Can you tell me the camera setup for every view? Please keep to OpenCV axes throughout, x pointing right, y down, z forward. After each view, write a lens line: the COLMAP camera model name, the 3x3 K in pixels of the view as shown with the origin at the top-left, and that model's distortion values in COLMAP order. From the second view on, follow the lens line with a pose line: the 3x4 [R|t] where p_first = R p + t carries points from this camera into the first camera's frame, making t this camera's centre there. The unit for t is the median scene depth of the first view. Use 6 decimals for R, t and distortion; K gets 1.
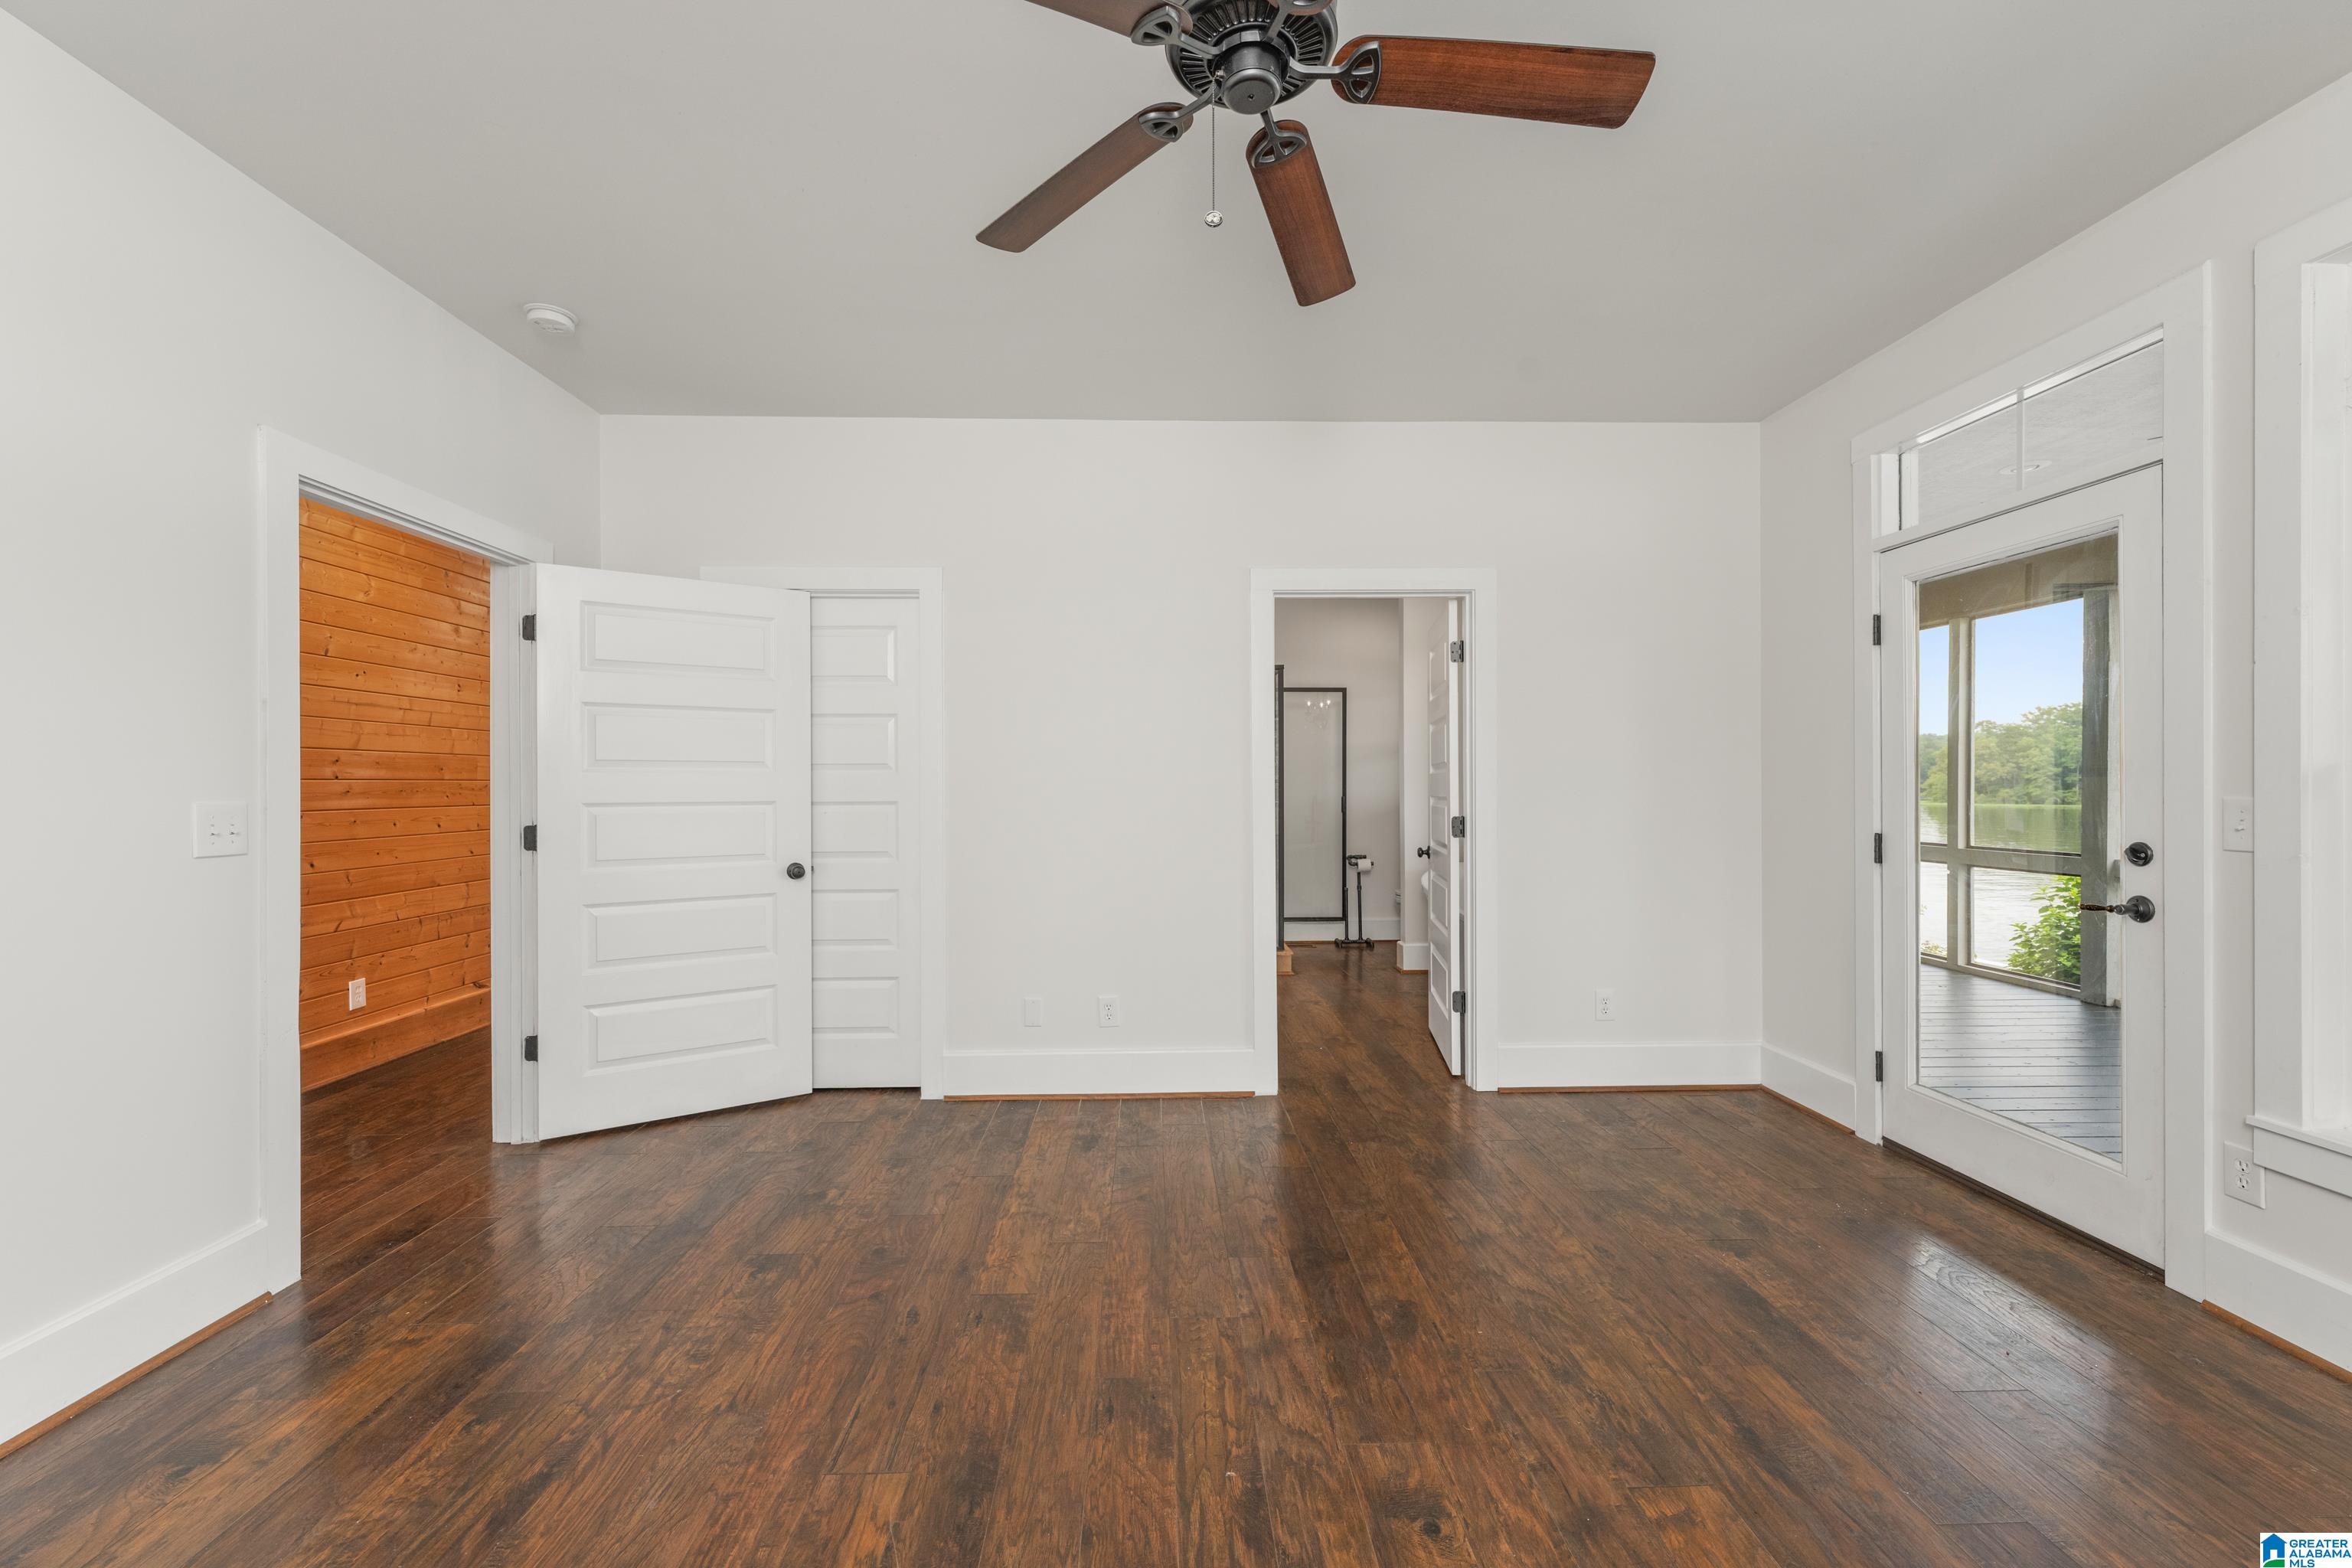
lens RADIAL K [[939.6, 0, 1174.8], [0, 939.6, 783.4], [0, 0, 1]] dist [0.000428, 0.000326]
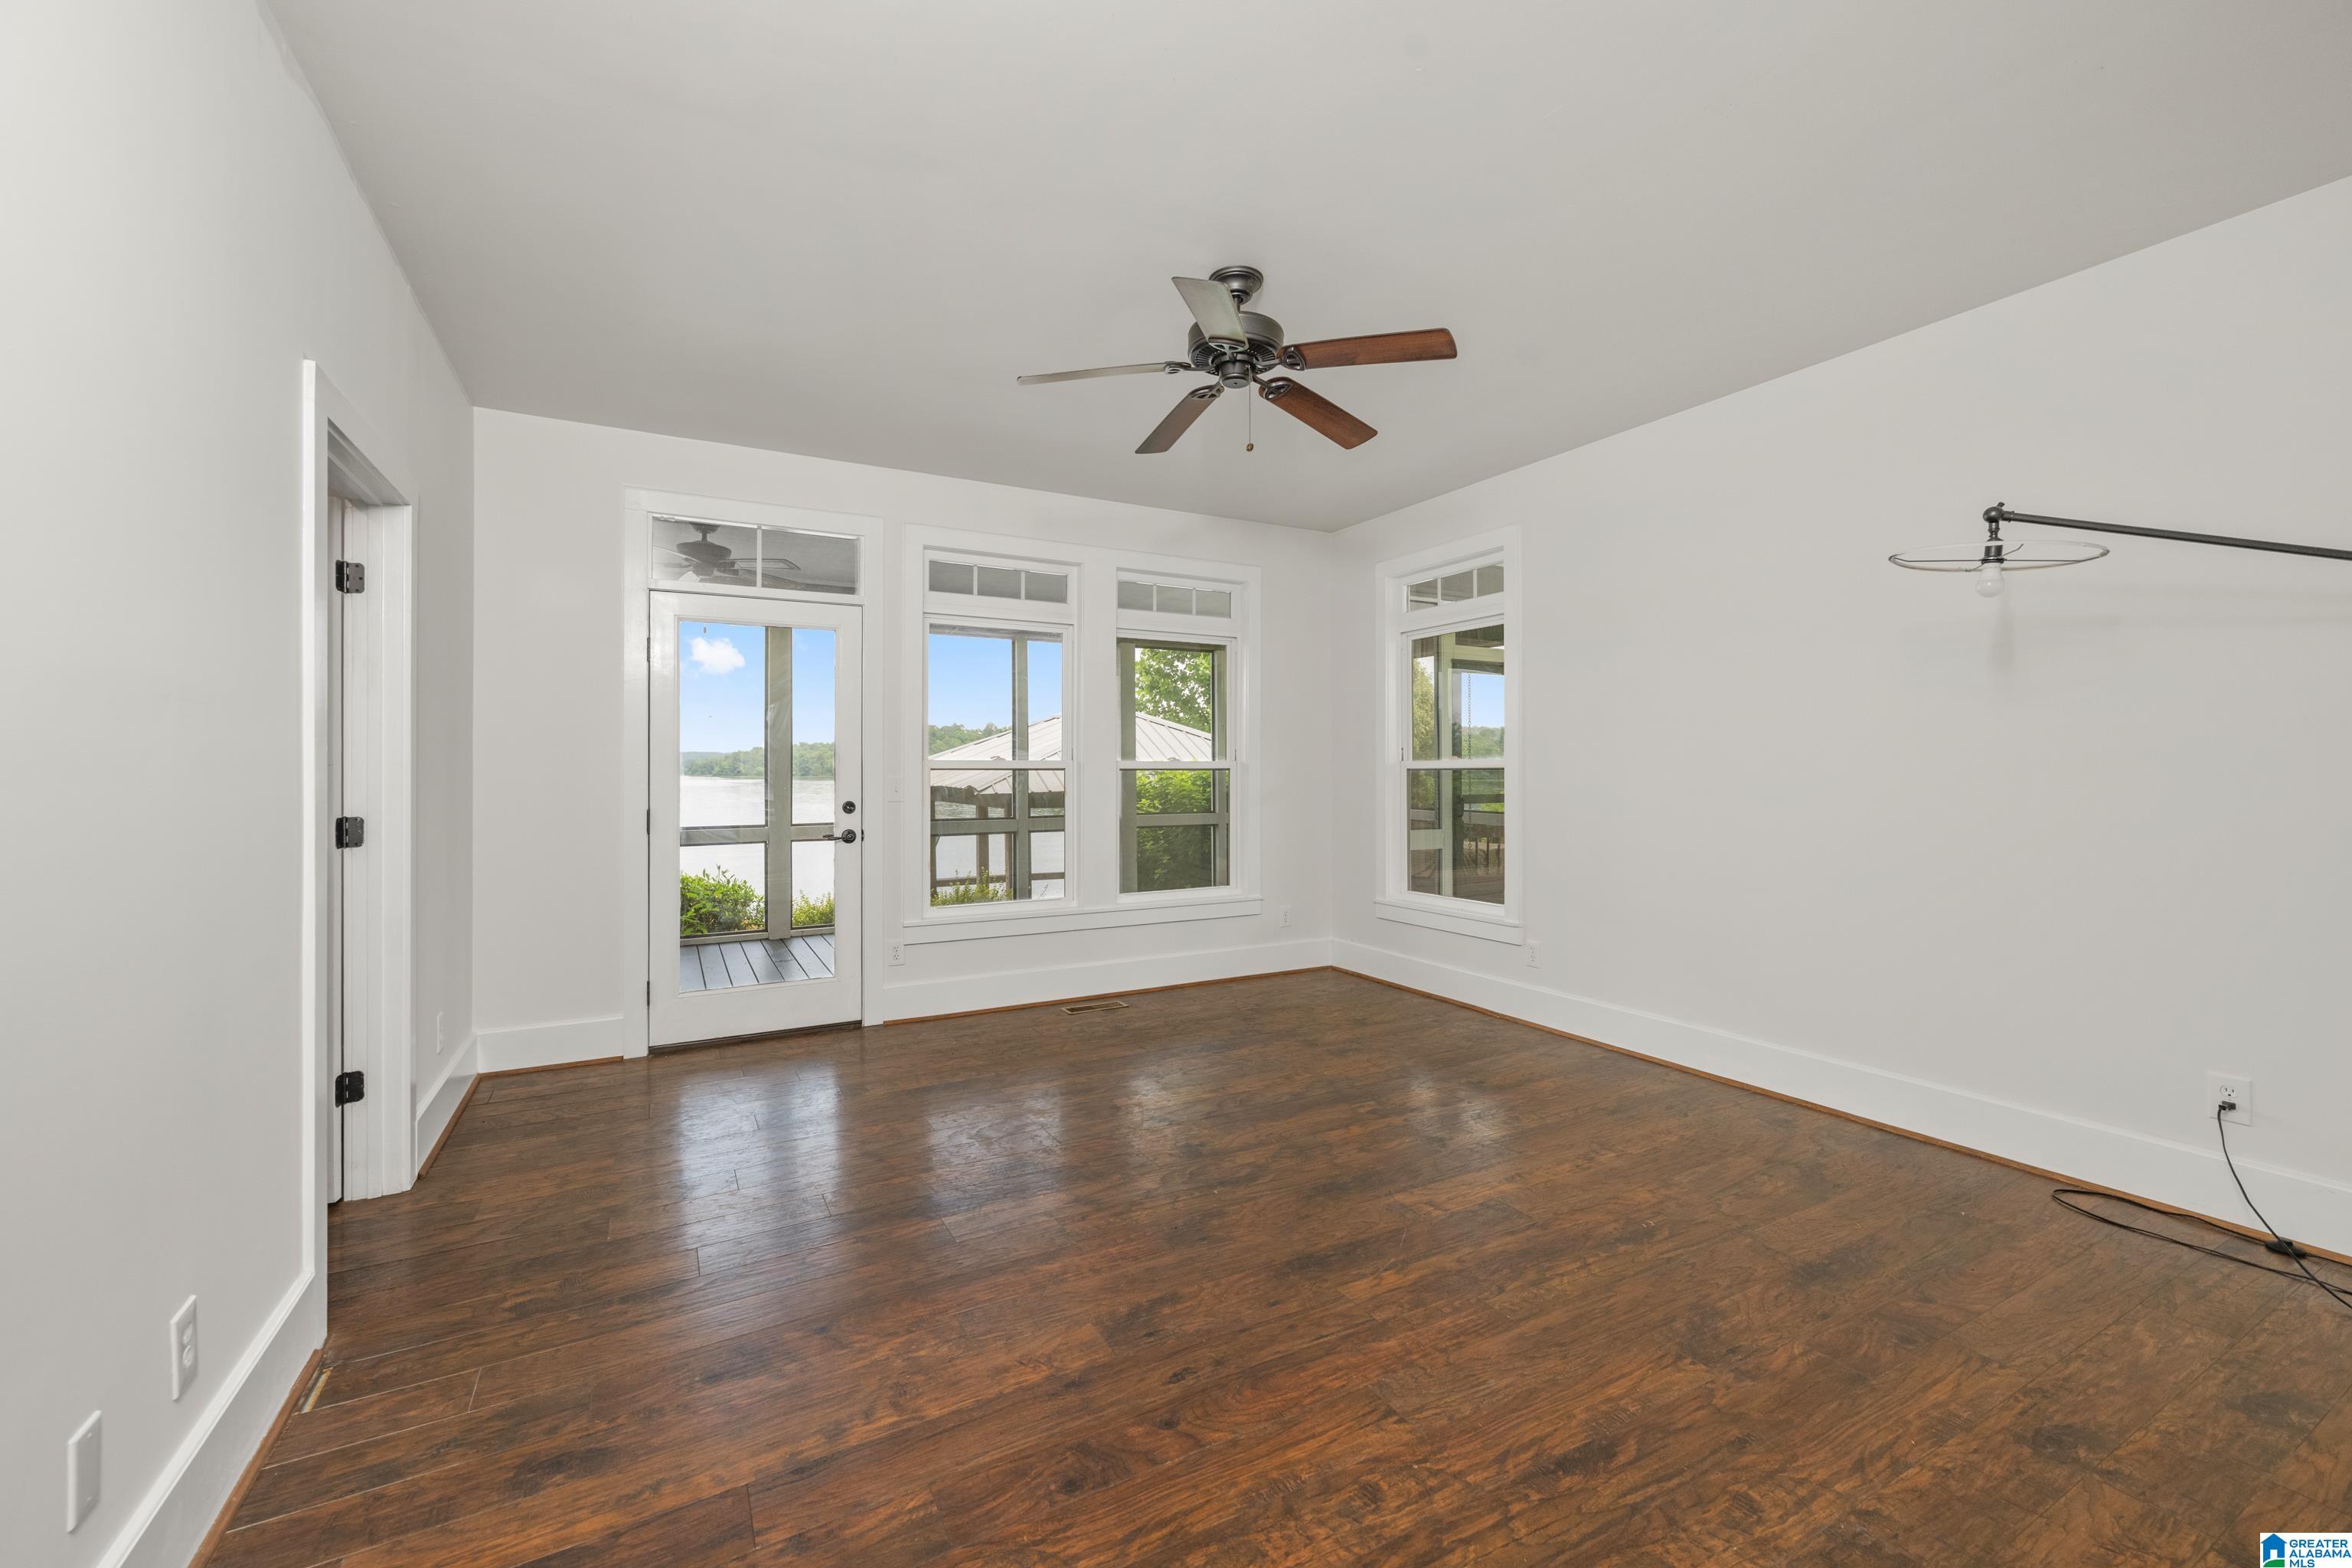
lens RADIAL K [[939.6, 0, 1174.5], [0, 939.6, 775.3], [0, 0, 1]] dist [0.000428, 0.000326]
pose [[-0.455860, -0.001214, 0.890051, -1.223746], [0.001697, 0.999996, 0.002233, 0.006265], [-0.890050, 0.002529, -0.455856, 1.626614]]
